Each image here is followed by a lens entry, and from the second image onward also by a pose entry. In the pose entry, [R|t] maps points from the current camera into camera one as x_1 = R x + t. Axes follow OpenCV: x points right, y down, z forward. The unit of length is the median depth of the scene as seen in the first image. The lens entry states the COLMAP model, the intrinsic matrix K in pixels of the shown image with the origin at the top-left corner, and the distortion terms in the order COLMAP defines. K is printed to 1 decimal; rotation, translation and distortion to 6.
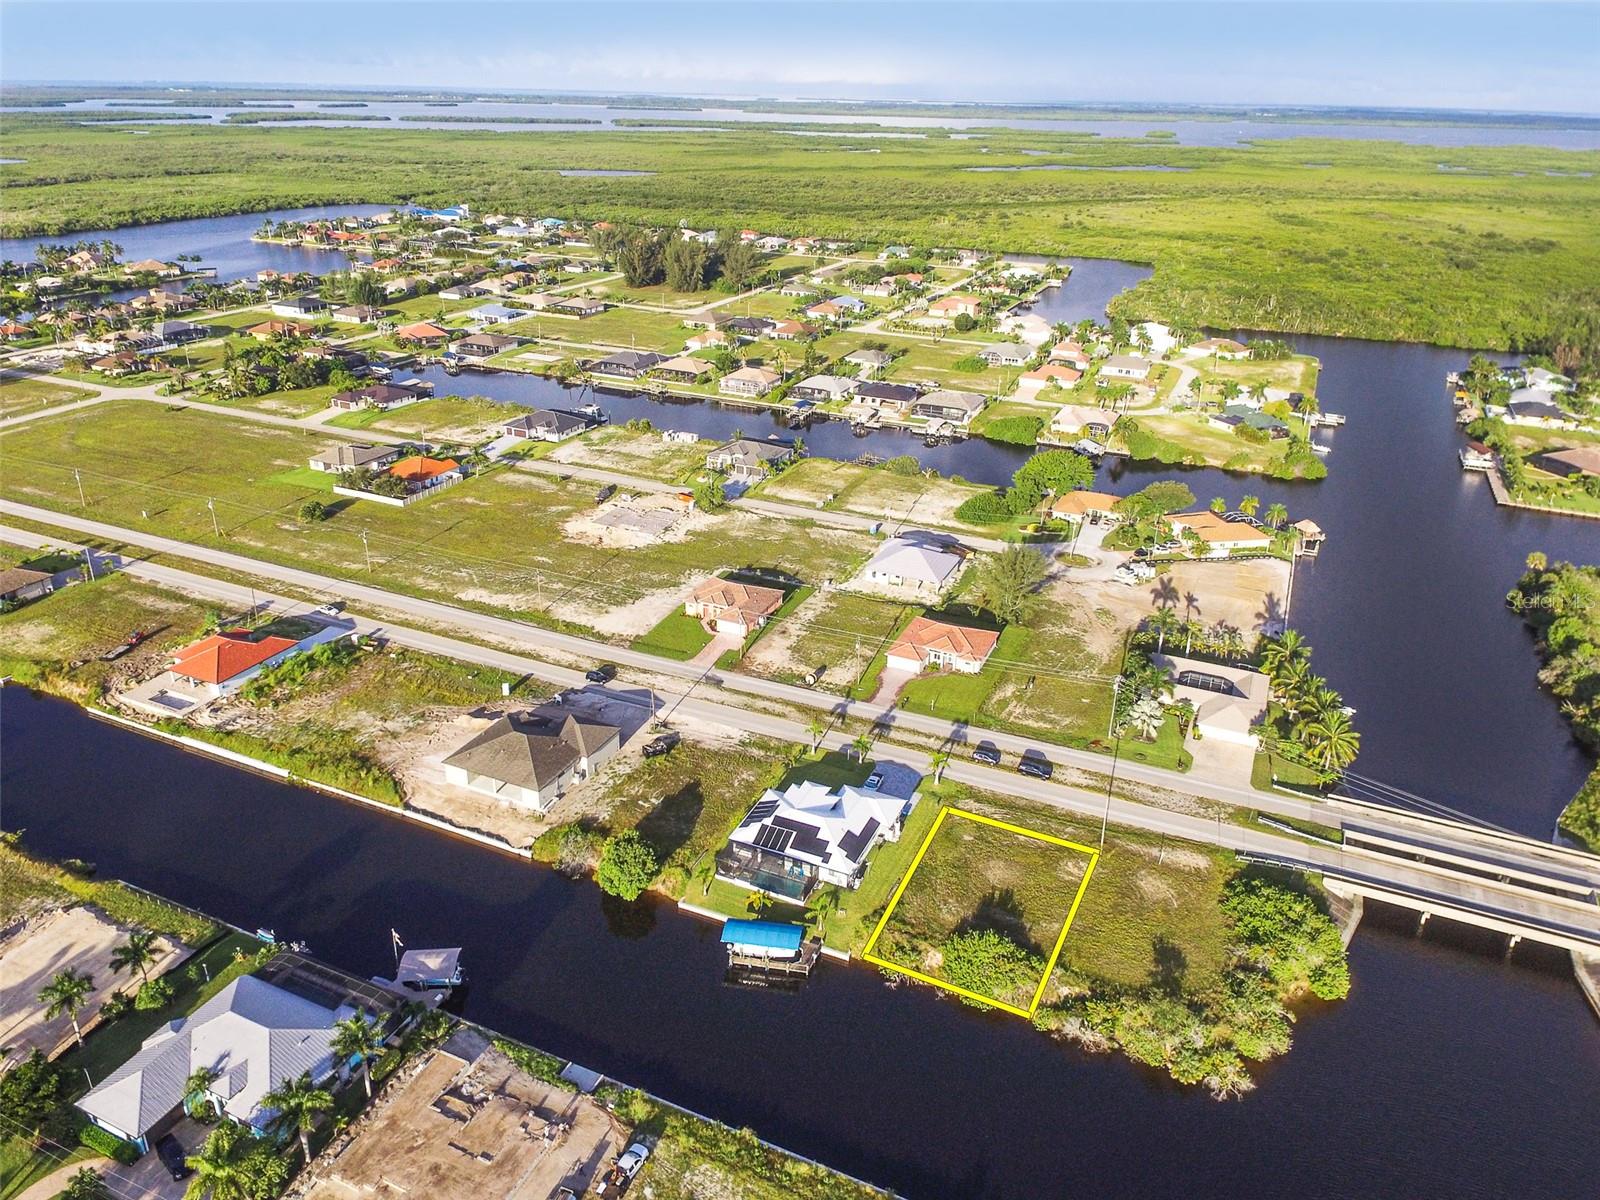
lens RADIAL K [[1106.7, 0, 810.1], [0, 1106.7, 602.1], [0, 0, 1]] dist [0.046434, -0.060248]
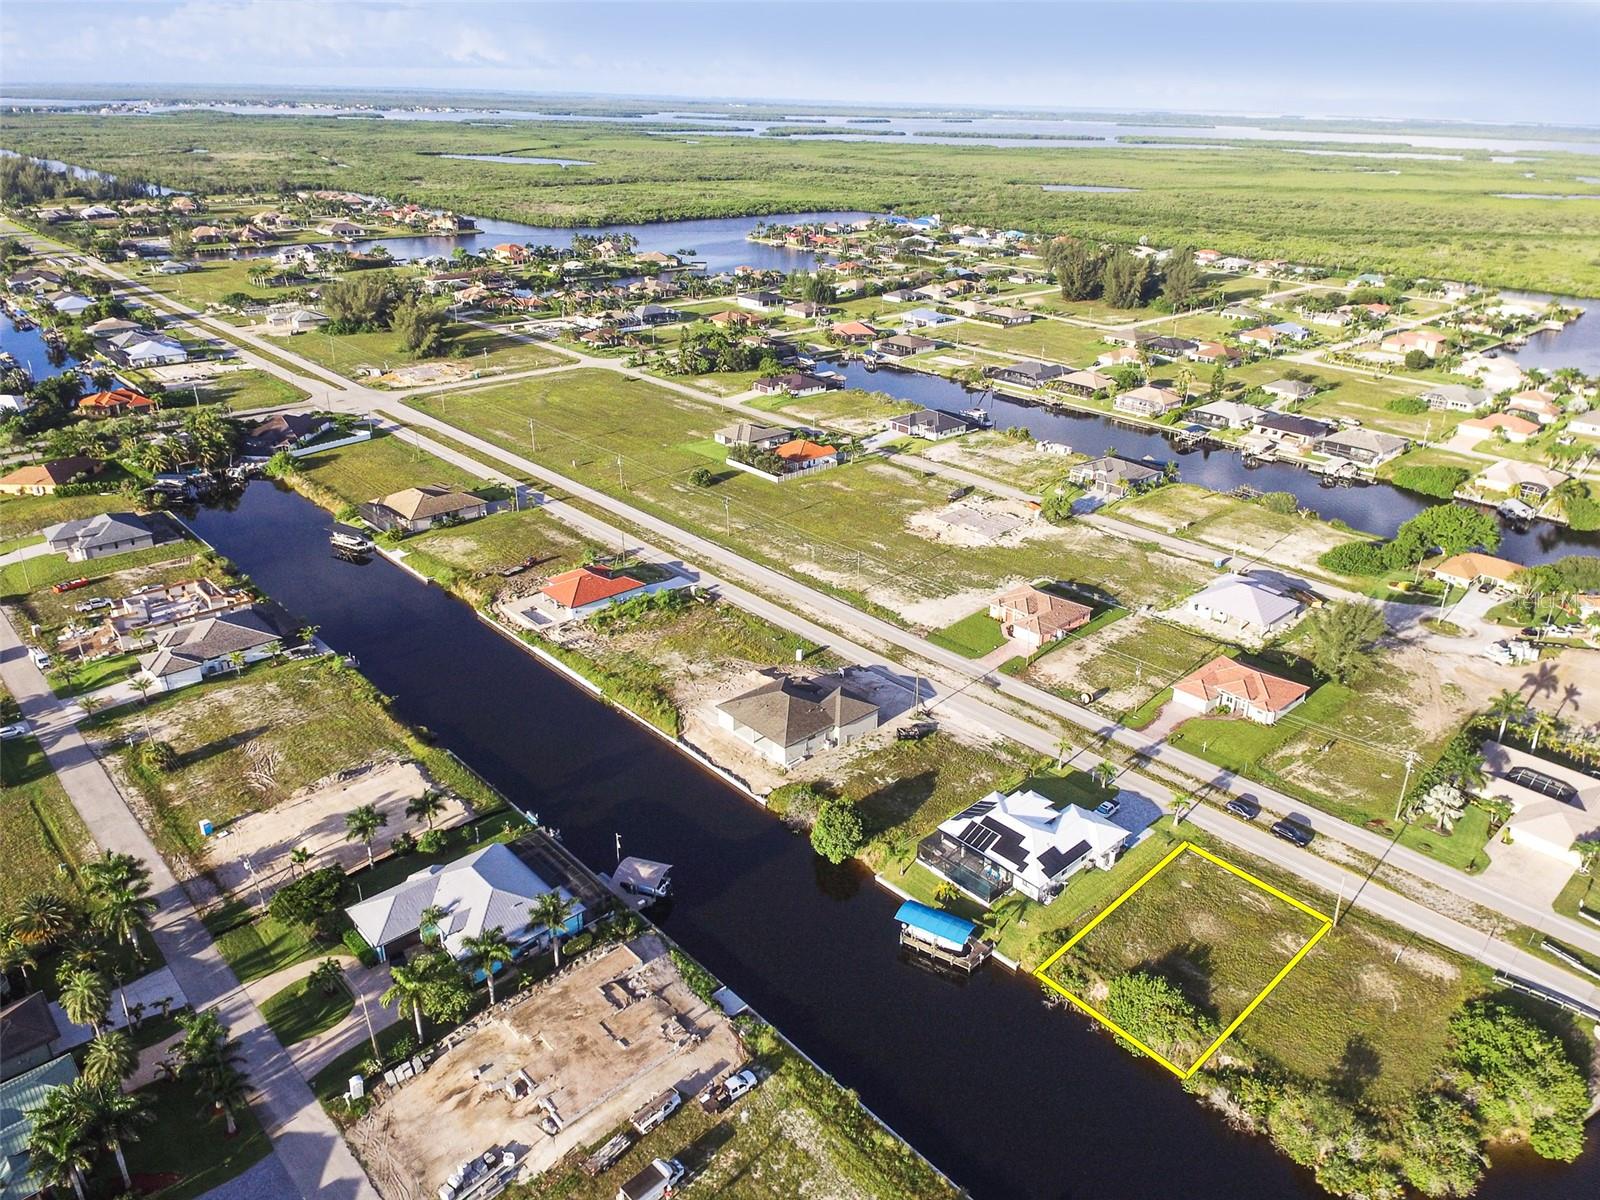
lens RADIAL K [[1105.1, 0, 866.1], [0, 1105.1, 607.3], [0, 0, 1]] dist [0.044438, -0.056240]
pose [[0.931454, 0.153220, -0.330026, 0.103873], [-0.155882, 0.987601, 0.018554, 0.001742], [0.328777, 0.034163, 0.943789, 0.002210]]
